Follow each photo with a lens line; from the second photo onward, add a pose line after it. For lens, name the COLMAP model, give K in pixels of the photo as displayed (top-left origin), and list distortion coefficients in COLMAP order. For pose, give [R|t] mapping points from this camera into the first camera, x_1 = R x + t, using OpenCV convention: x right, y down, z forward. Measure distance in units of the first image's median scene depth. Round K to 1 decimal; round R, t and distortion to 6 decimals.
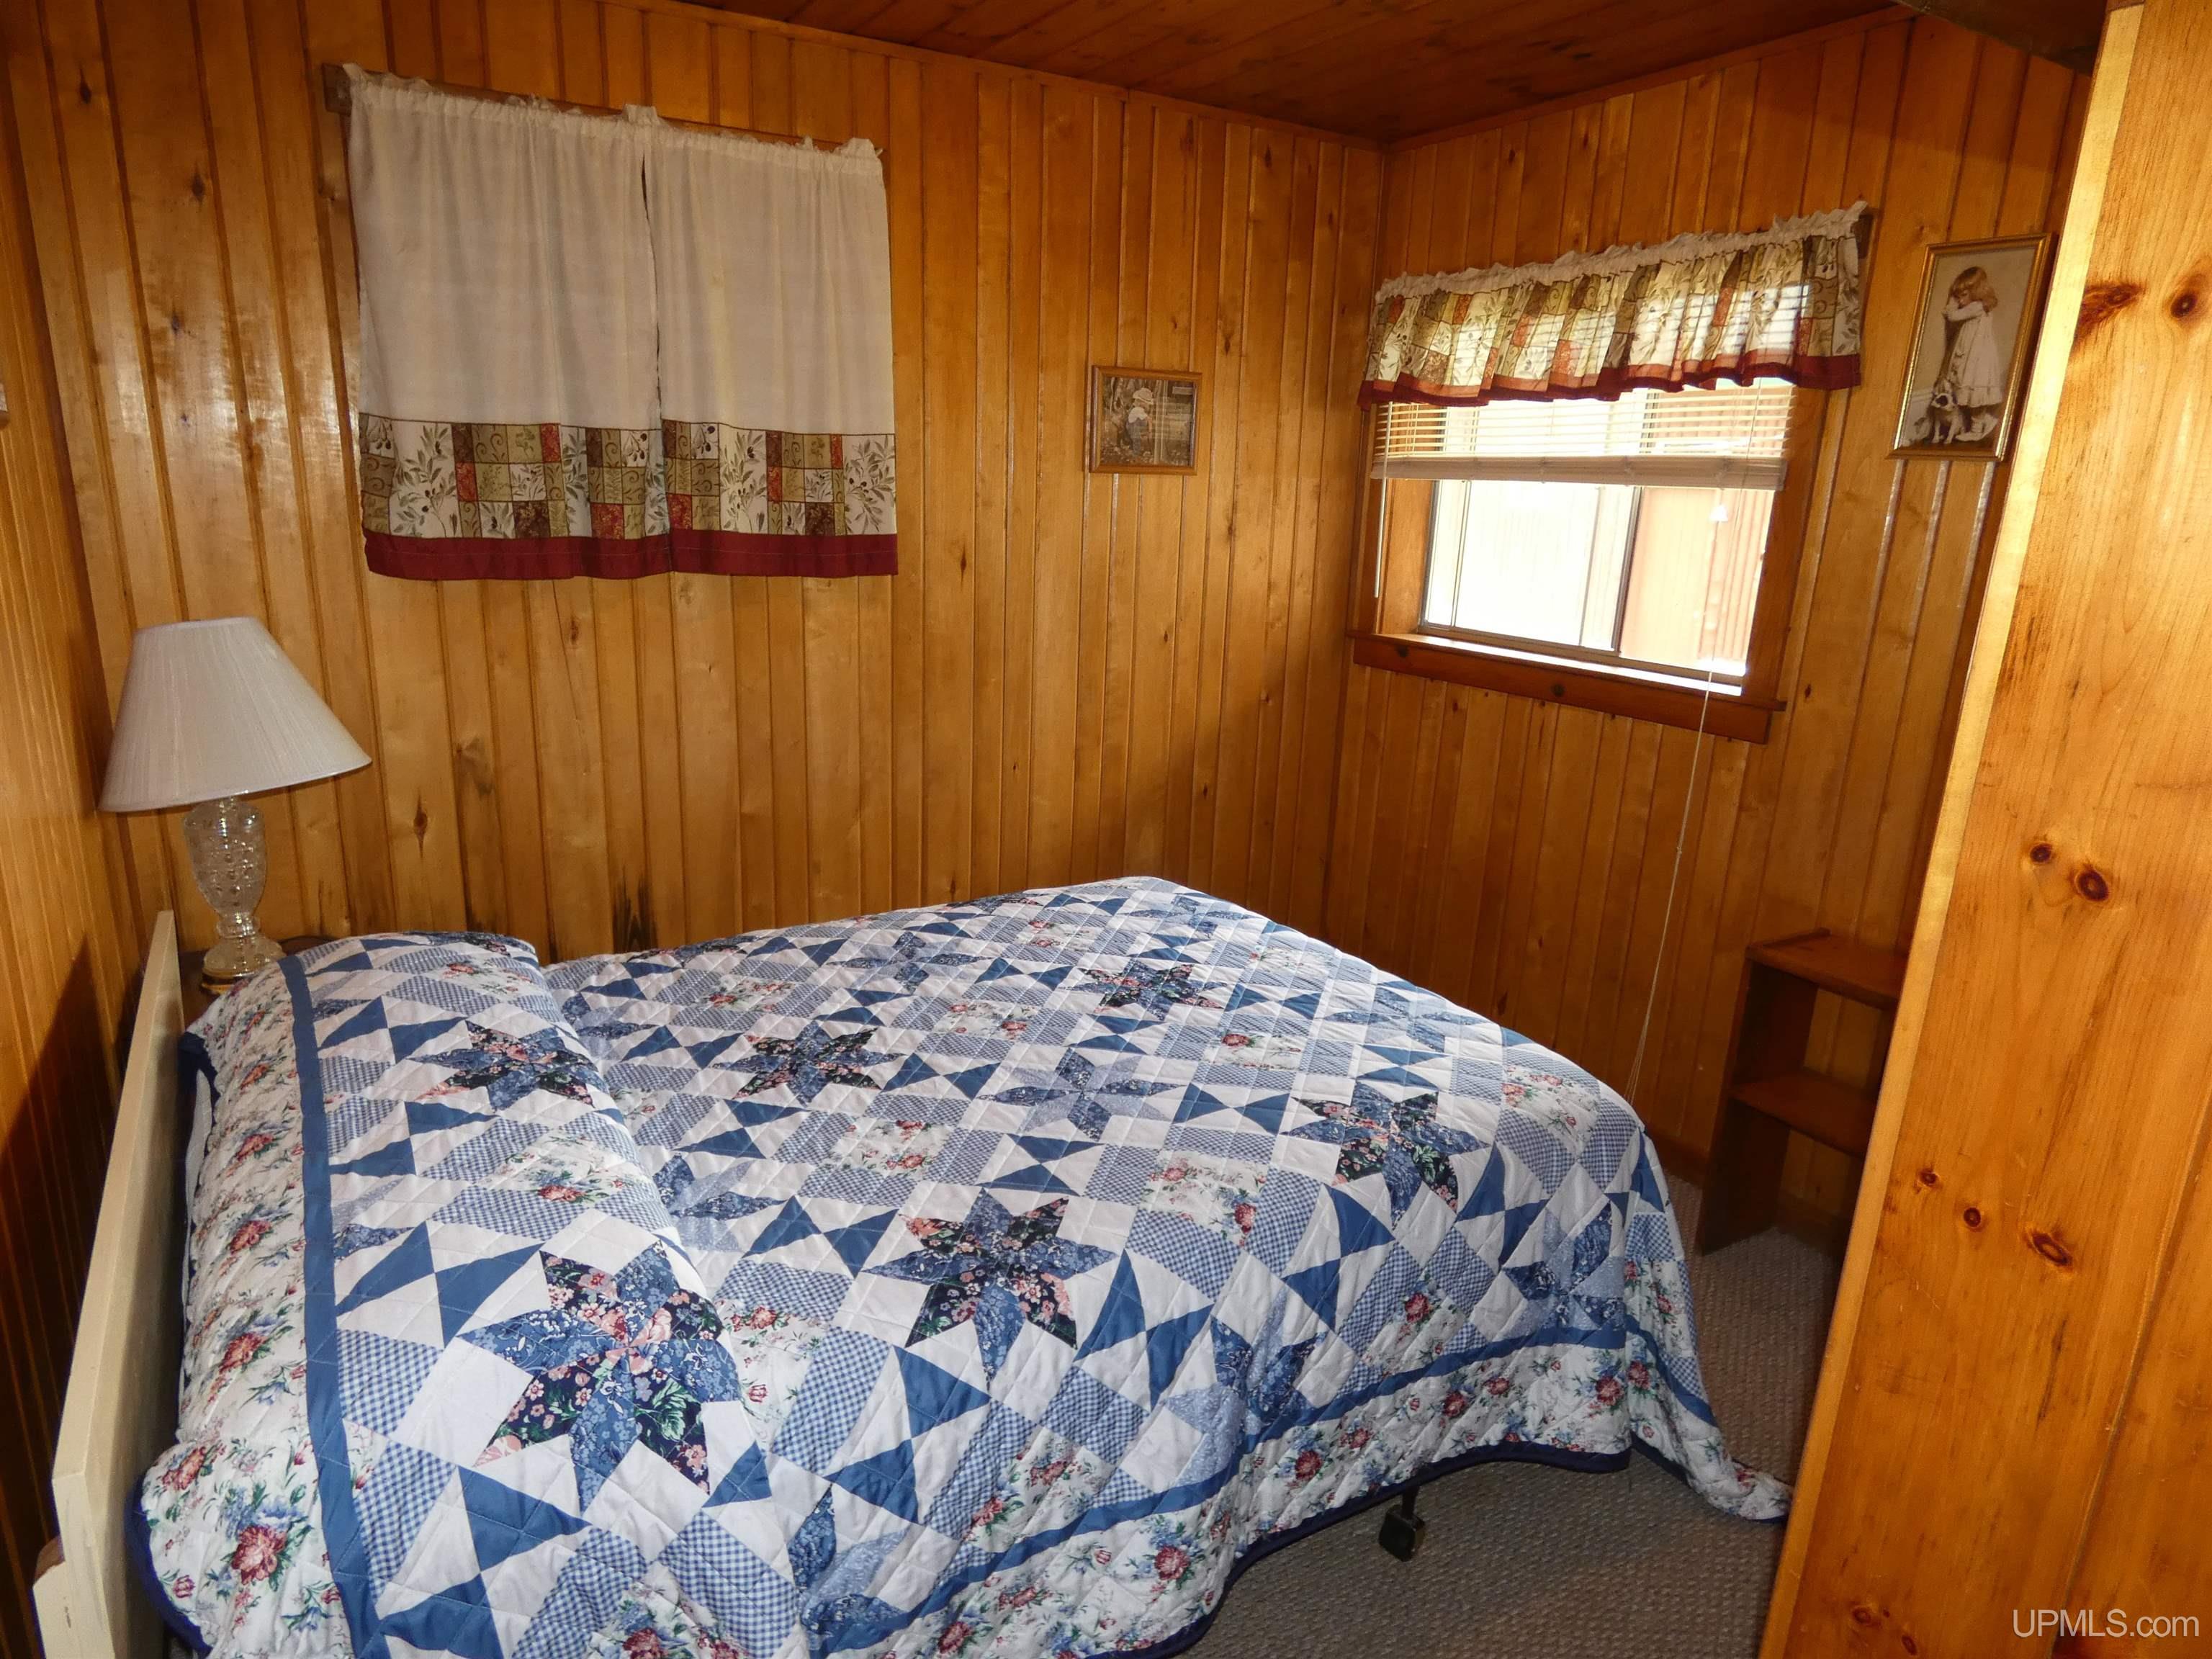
lens RADIAL K [[1331.3, 0, 1099.5], [0, 1331.3, 822.6], [0, 0, 1]] dist [0.001282, -0.004811]
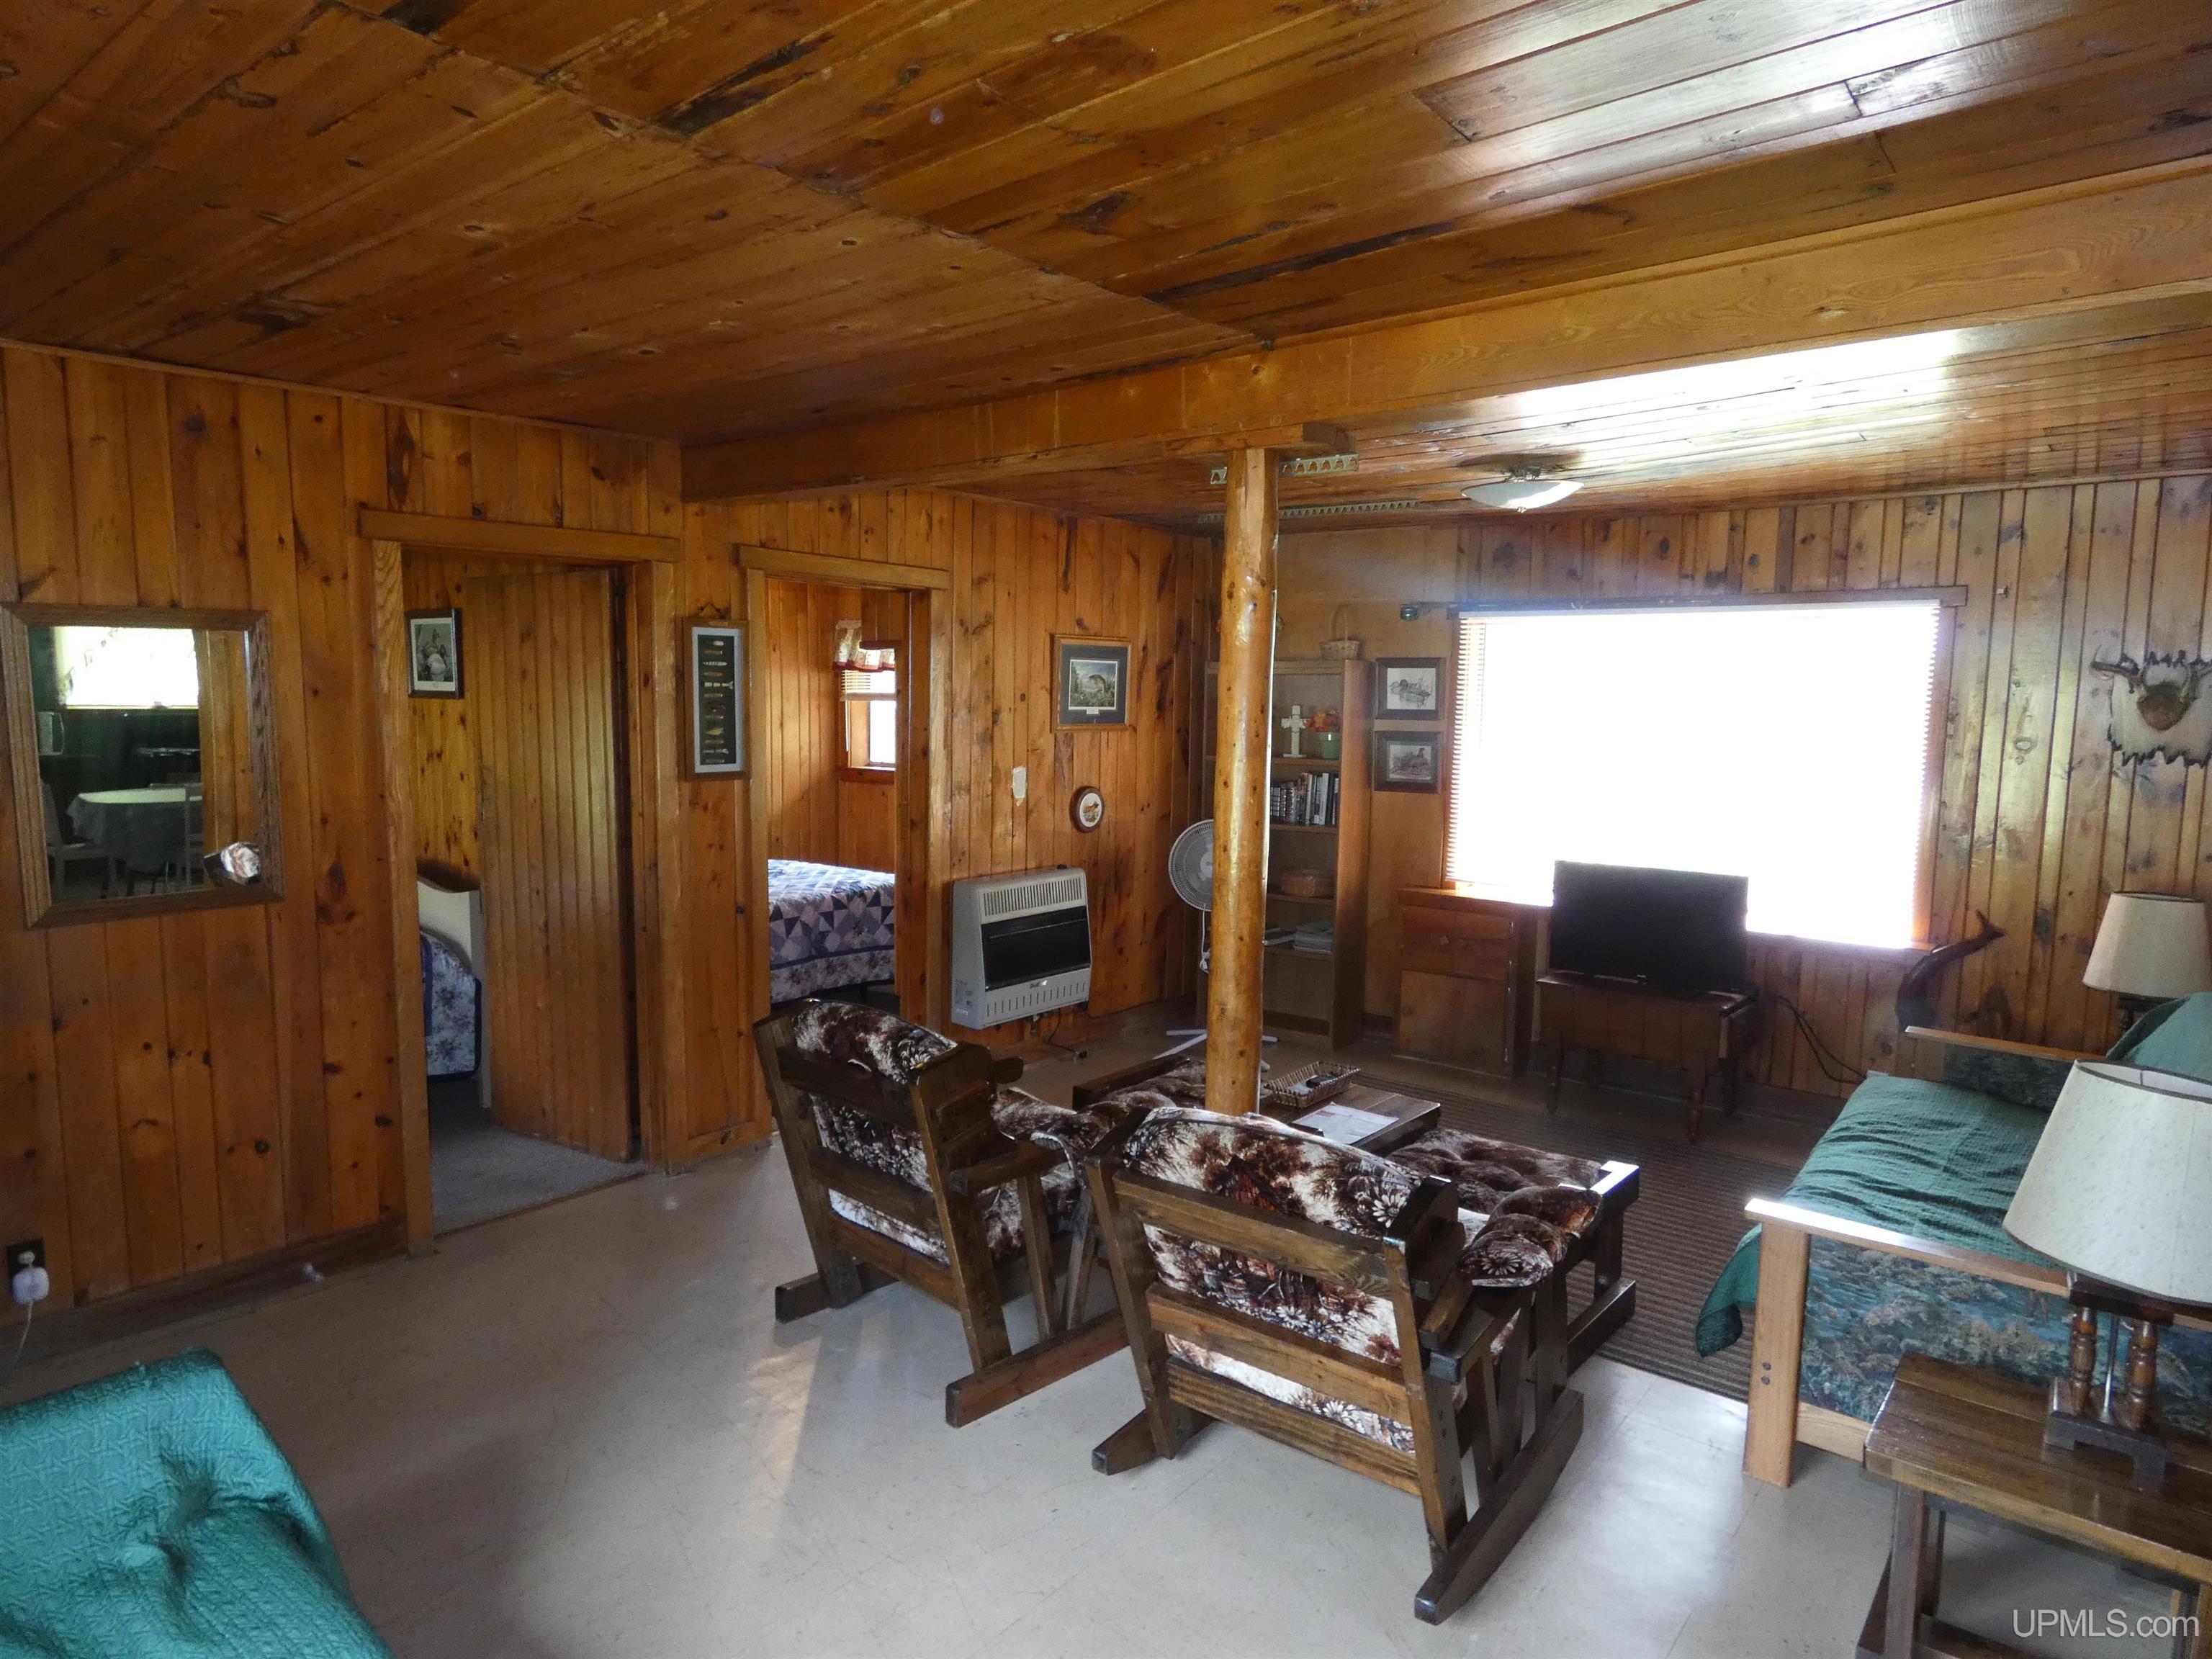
lens RADIAL K [[1331.3, 0, 1101.4], [0, 1331.3, 832.8], [0, 0, 1]] dist [0.001282, -0.004811]
pose [[0.939077, -0.062684, 0.337942, -0.297592], [0.108561, 0.986990, -0.118596, 0.517467], [-0.326111, 0.148058, 0.933665, -2.267350]]
